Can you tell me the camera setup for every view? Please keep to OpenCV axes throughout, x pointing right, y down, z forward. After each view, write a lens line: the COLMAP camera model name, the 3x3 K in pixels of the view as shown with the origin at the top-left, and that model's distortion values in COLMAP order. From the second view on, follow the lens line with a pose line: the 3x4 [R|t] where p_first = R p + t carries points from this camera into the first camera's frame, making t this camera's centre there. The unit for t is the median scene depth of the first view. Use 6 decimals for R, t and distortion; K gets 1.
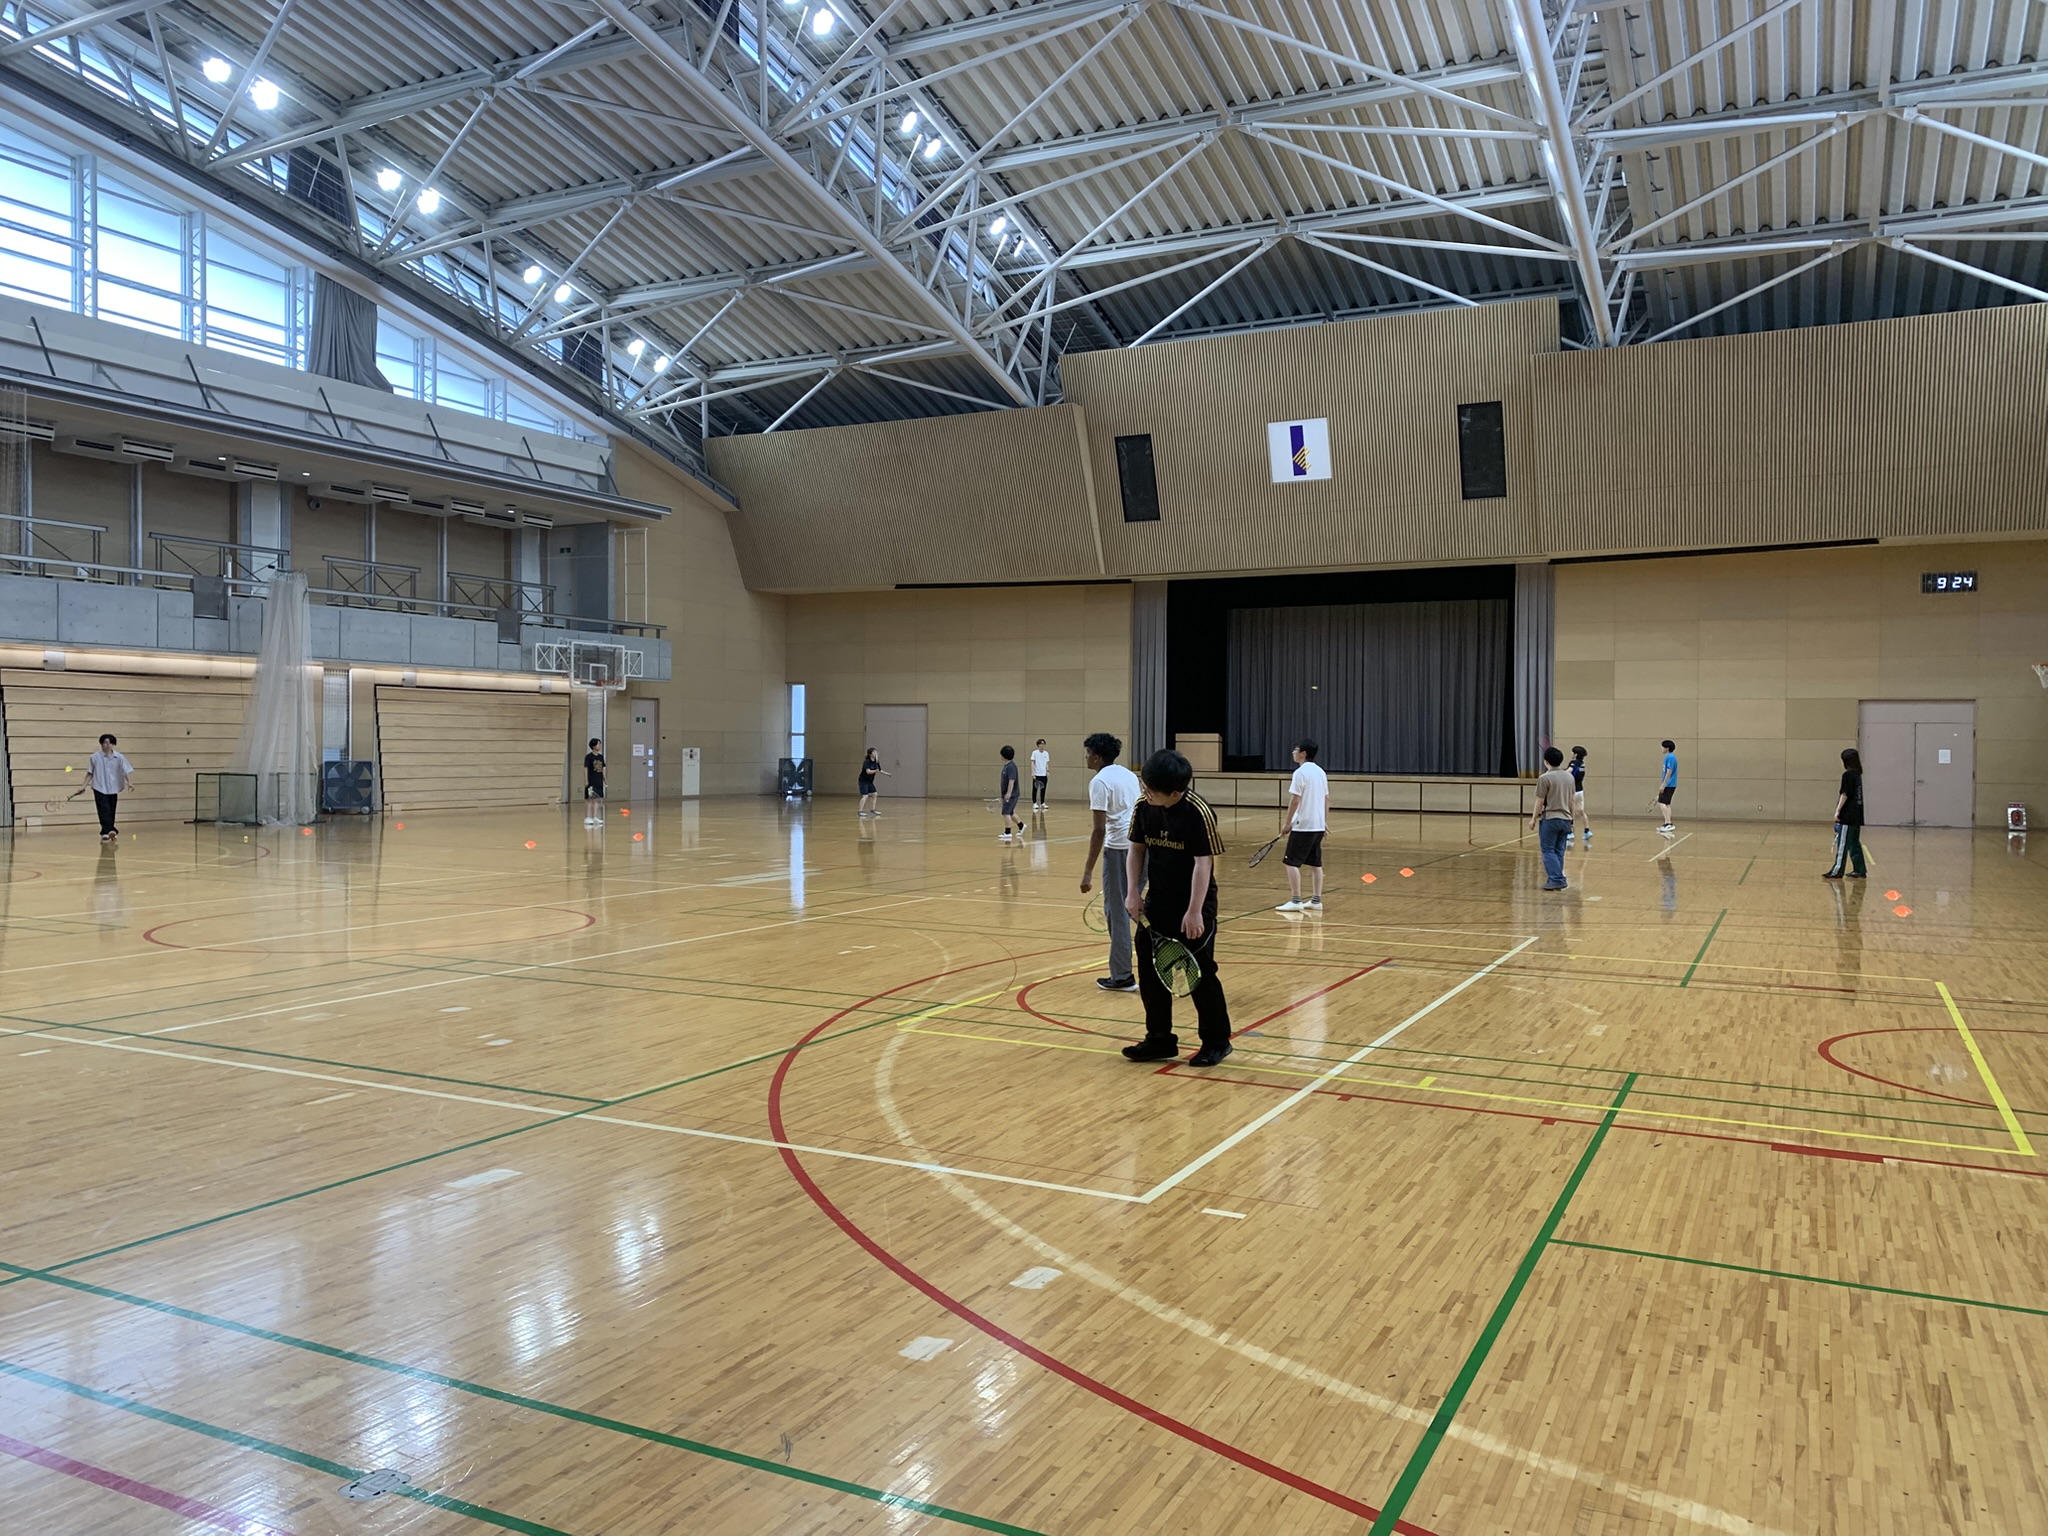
lens RADIAL K [[1549.8, 0, 1021.1], [0, 1549.8, 777.1], [0, 0, 1]] dist [-0.000215, -0.009982]
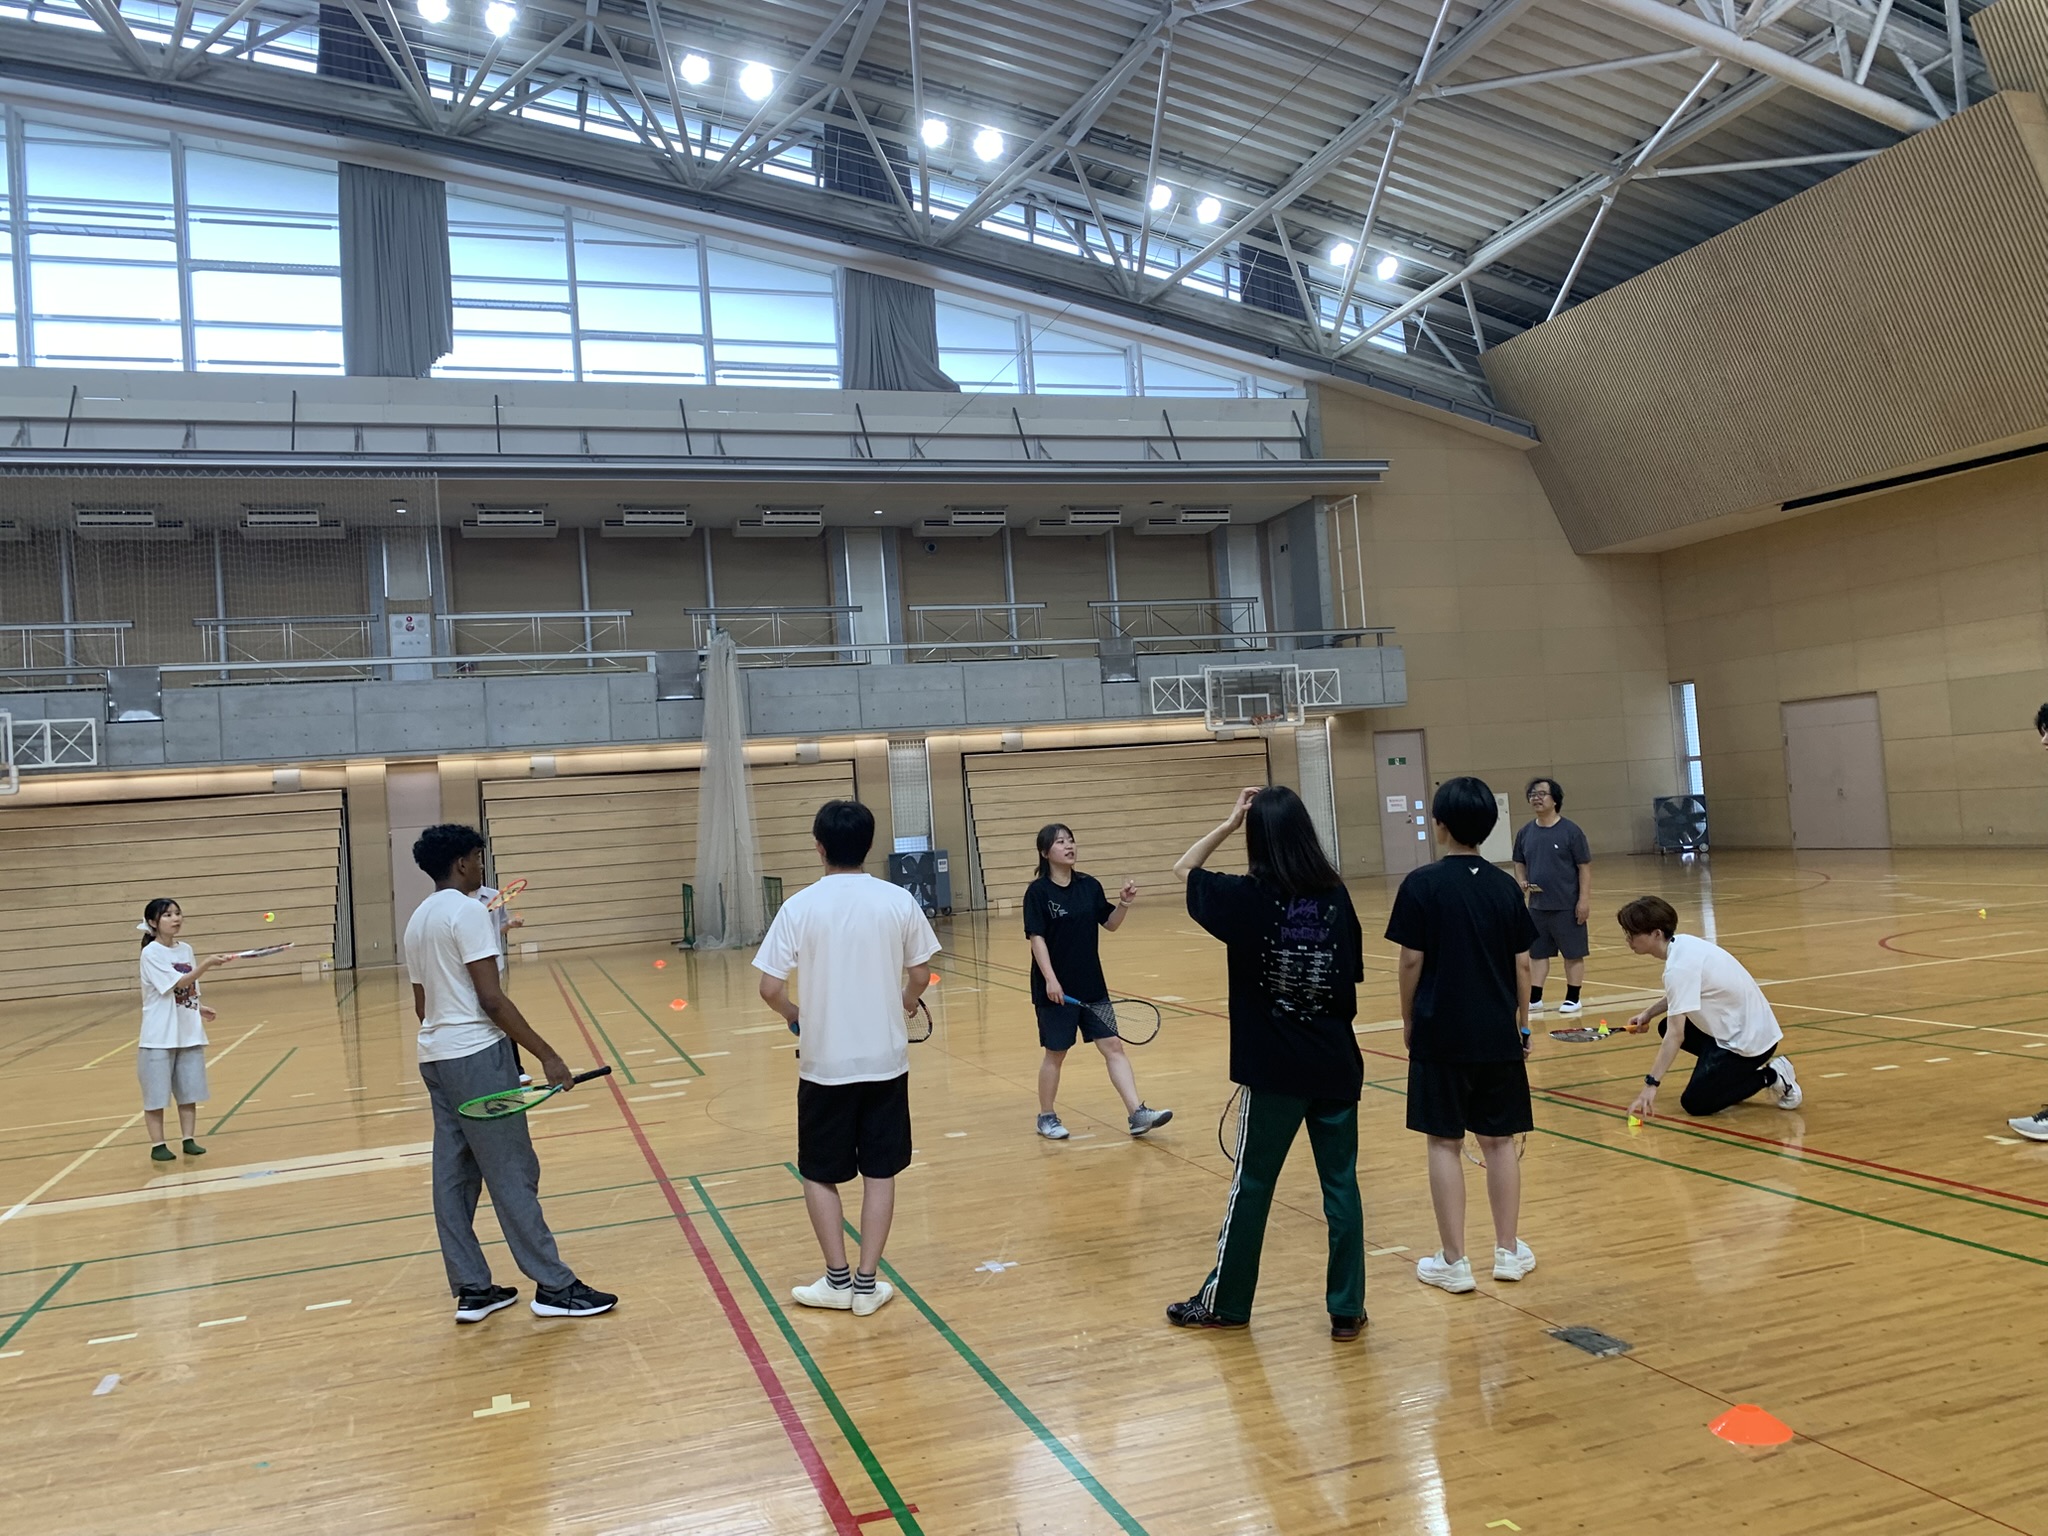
lens RADIAL K [[1638.1, 0, 1029.6], [0, 1638.1, 735.4], [0, 0, 1]] dist [0.083465, -0.004772]
pose [[0.714896, -0.092148, -0.693133, 0.183429], [0.060528, 0.995713, -0.069945, -0.006688], [0.696607, 0.008050, 0.717408, 0.379005]]
